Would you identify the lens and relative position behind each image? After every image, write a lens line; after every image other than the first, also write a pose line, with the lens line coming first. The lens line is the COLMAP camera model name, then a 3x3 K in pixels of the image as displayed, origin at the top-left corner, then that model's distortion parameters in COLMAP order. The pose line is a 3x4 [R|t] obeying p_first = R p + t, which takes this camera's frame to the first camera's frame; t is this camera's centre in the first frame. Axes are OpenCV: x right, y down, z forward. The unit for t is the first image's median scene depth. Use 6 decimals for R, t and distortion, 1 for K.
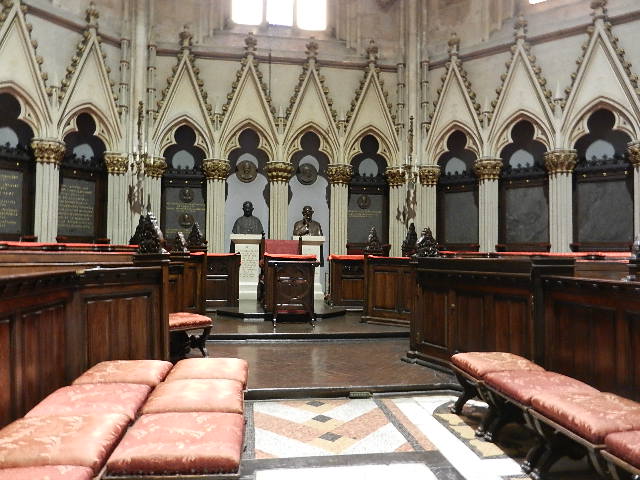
lens RADIAL K [[464.4, 0, 320.0], [0, 464.4, 240.0], [0, 0, 1]] dist [0.054380, 0.000897]
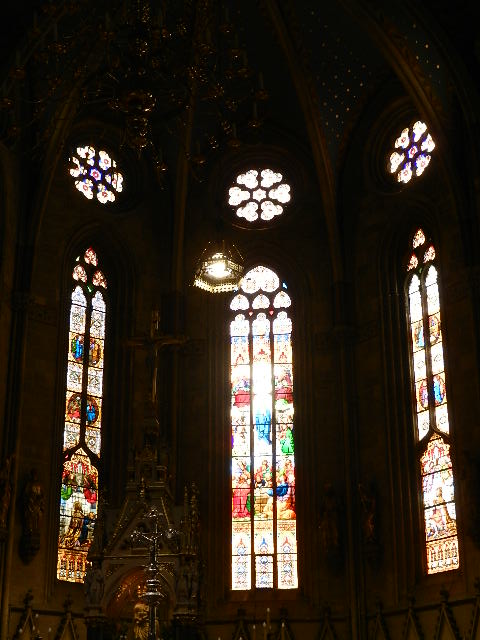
lens RADIAL K [[1203.1, 0, 240.0], [0, 1203.1, 320.0], [0, 0, 1]] dist [0.018618, 0.051673]
pose [[0.960806, -0.123246, -0.248320, 0.876850], [0.030099, 0.936824, -0.348504, 0.033869], [0.275583, 0.327371, 0.903815, -2.638992]]
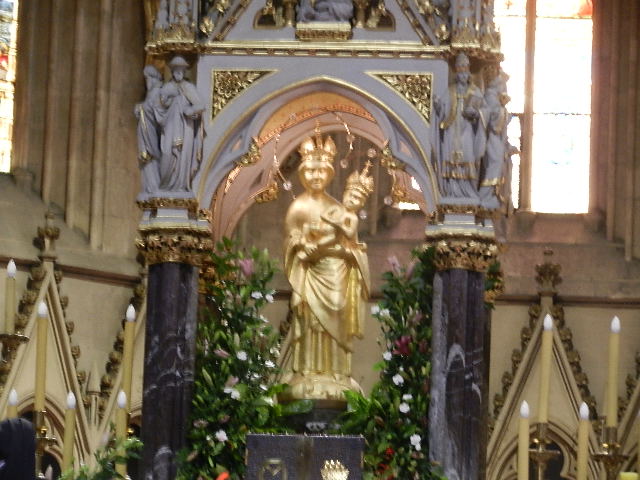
lens RADIAL K [[3084.6, 0, 320.0], [0, 3084.6, 240.0], [0, 0, 1]] dist [-0.083424, -2.739775]
pose [[0.973202, -0.021537, -0.228940, 0.501205], [-0.010963, 0.990127, -0.139746, 0.018418], [0.229689, 0.138511, 0.963358, -2.234628]]
